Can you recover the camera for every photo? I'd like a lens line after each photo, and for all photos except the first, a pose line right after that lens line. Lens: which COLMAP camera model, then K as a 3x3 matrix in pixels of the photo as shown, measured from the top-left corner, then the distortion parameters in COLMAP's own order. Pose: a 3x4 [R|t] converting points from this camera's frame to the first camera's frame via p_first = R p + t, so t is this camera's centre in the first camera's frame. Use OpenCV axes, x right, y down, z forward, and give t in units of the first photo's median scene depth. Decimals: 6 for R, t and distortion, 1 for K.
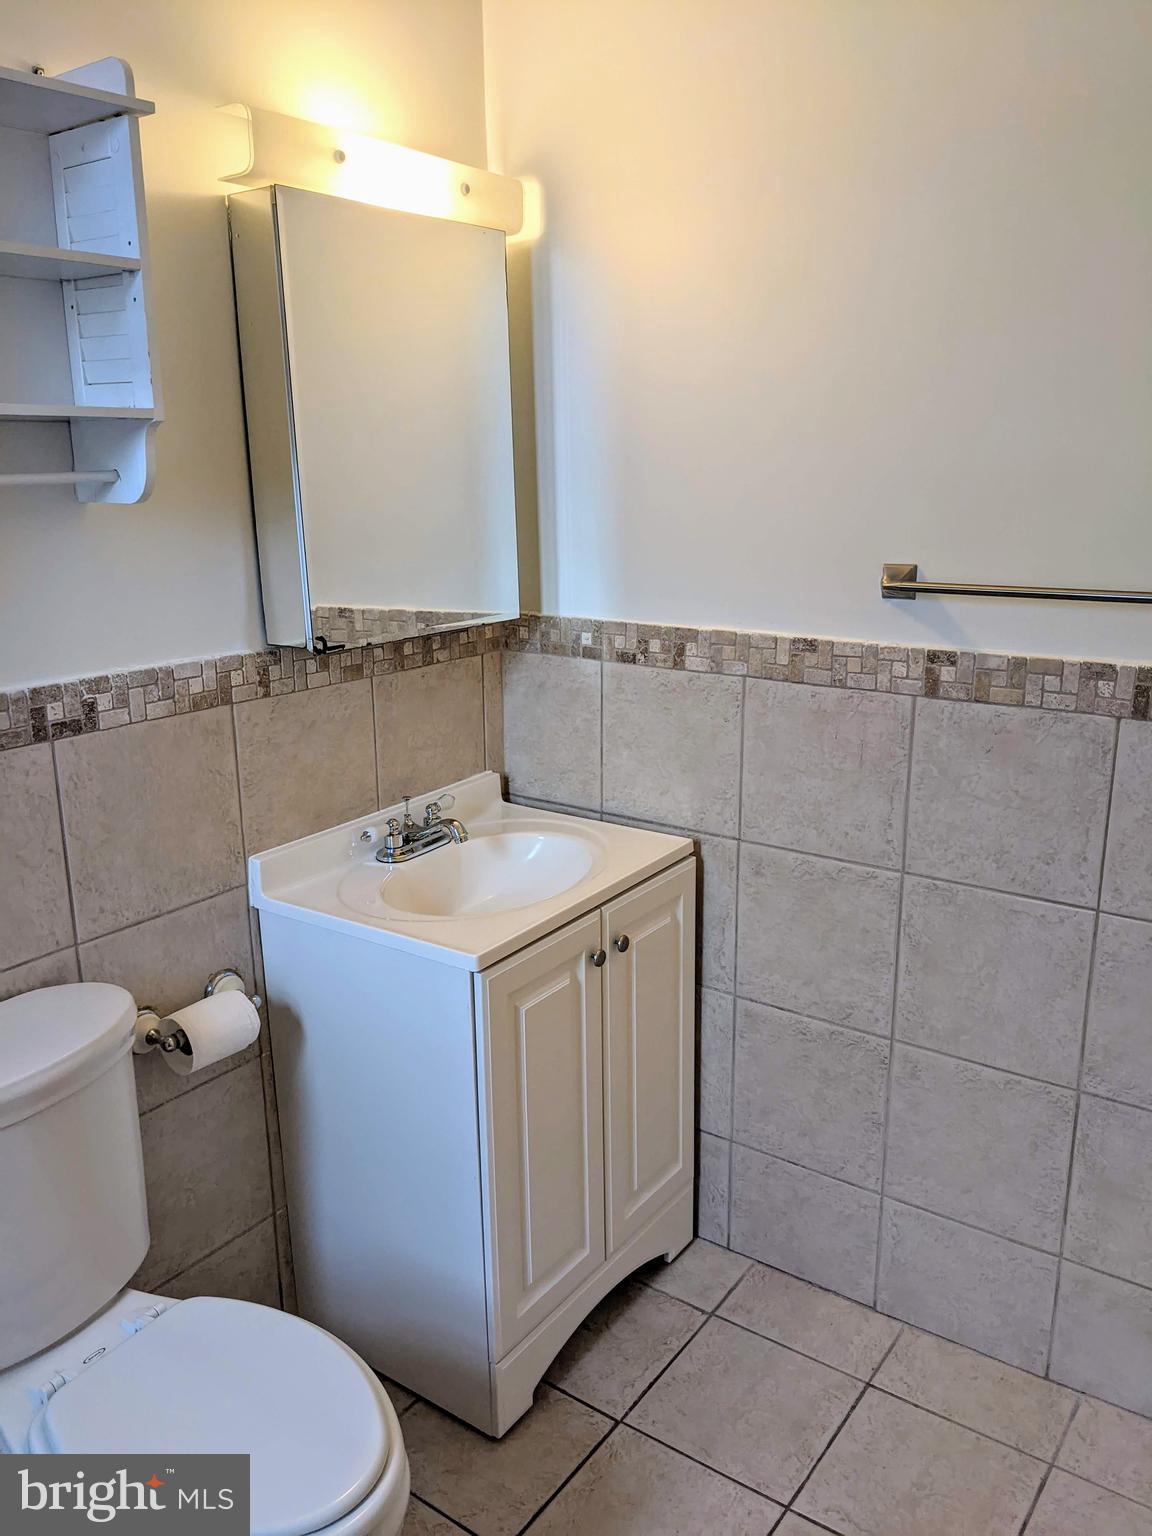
lens RADIAL K [[1211.8, 0, 579.5], [0, 1211.8, 770.6], [0, 0, 1]] dist [0.061650, -0.093370]
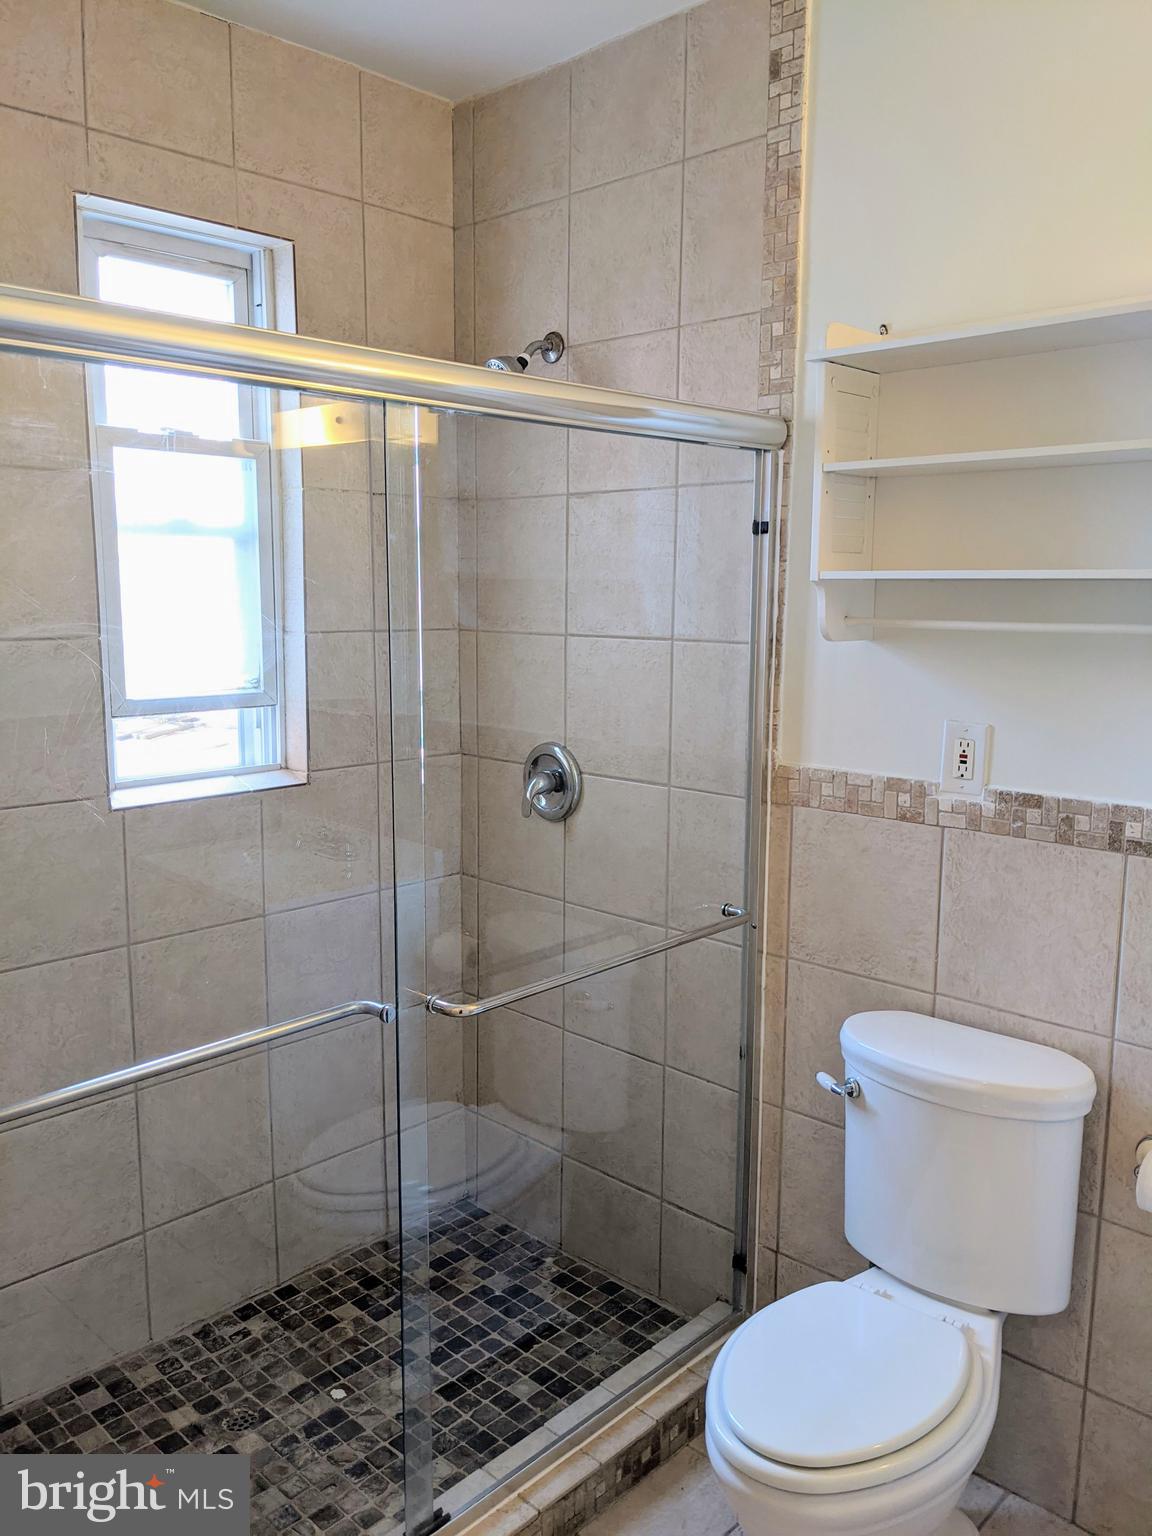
lens RADIAL K [[1211.8, 0, 579.5], [0, 1211.8, 770.6], [0, 0, 1]] dist [0.061650, -0.093370]
pose [[-0.146984, 0.163793, -0.975483, 0.738700], [-0.253061, 0.947146, 0.197166, -0.193928], [0.956220, 0.275837, -0.097766, 0.607775]]
